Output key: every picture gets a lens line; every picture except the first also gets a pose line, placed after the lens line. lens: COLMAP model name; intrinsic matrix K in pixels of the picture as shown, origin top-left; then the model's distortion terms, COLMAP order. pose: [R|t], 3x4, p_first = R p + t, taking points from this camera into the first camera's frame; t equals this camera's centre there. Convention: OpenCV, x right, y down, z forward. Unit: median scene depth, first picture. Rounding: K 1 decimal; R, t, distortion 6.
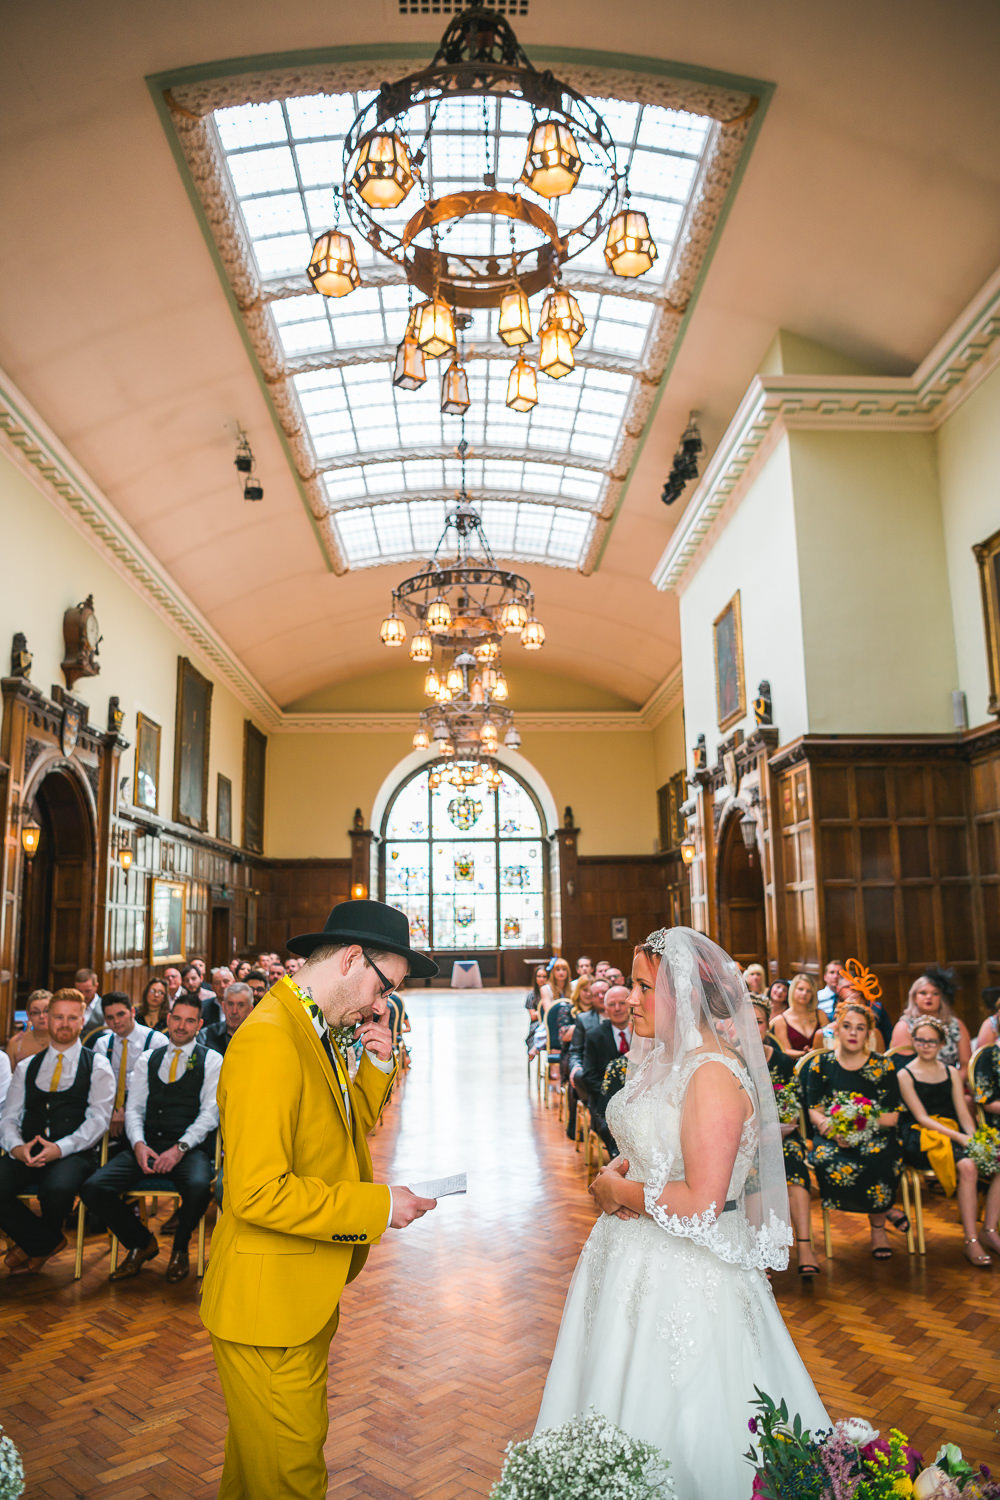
lens RADIAL K [[1214.0, 0, 506.0], [0, 1214.0, 741.2], [0, 0, 1]] dist [-0.154801, 0.082376]
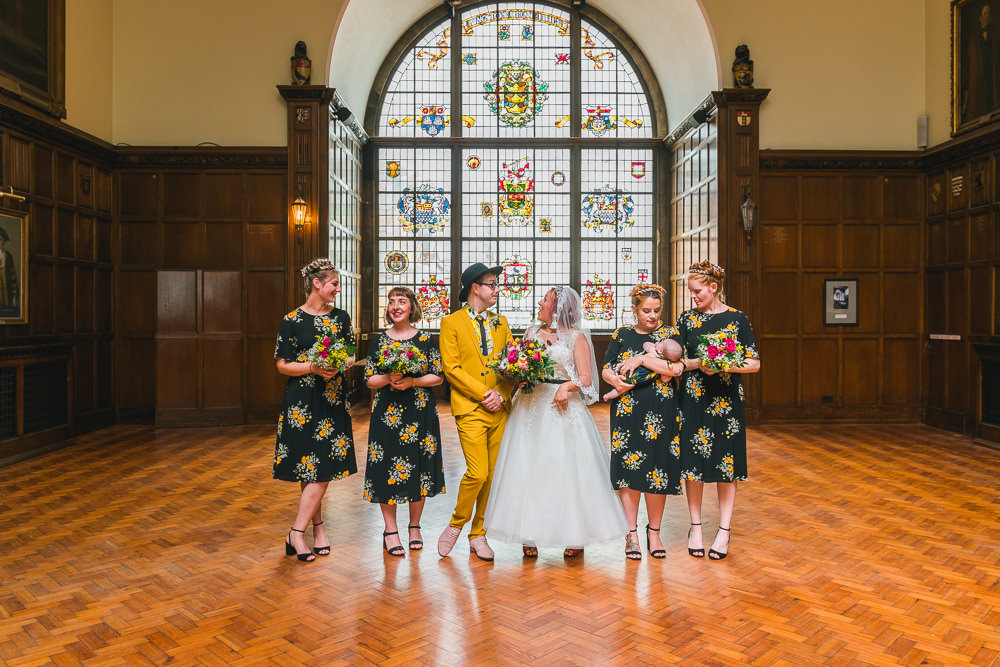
lens RADIAL K [[659.8, 0, 496.2], [0, 659.8, 329.9], [0, 0, 1]] dist [-0.039949, -0.003460]
pose [[0.999300, 0.019410, -0.031995, -0.046829], [-0.013672, 0.985235, 0.170662, 0.164846], [0.034835, -0.170105, 0.984810, 0.982128]]
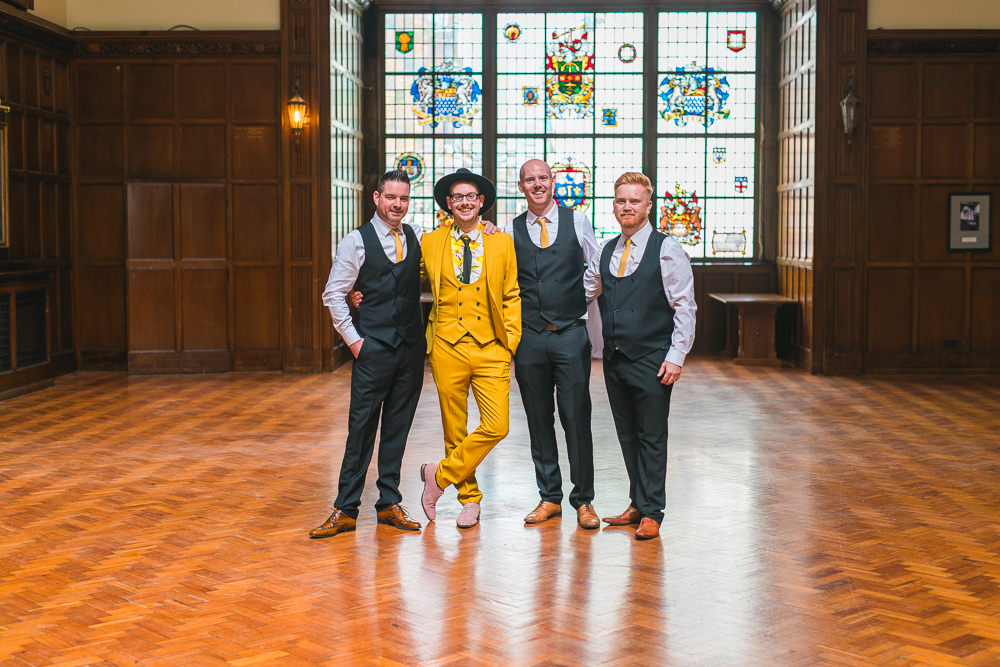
lens RADIAL K [[1389.7, 0, 504.8], [0, 1389.7, 336.4], [0, 0, 1]] dist [-0.021882, 0.000000]
pose [[0.995969, 0.024437, -0.086310, -0.019091], [-0.005192, 0.976269, 0.216498, 0.128236], [0.089552, -0.215177, 0.972460, 0.733453]]
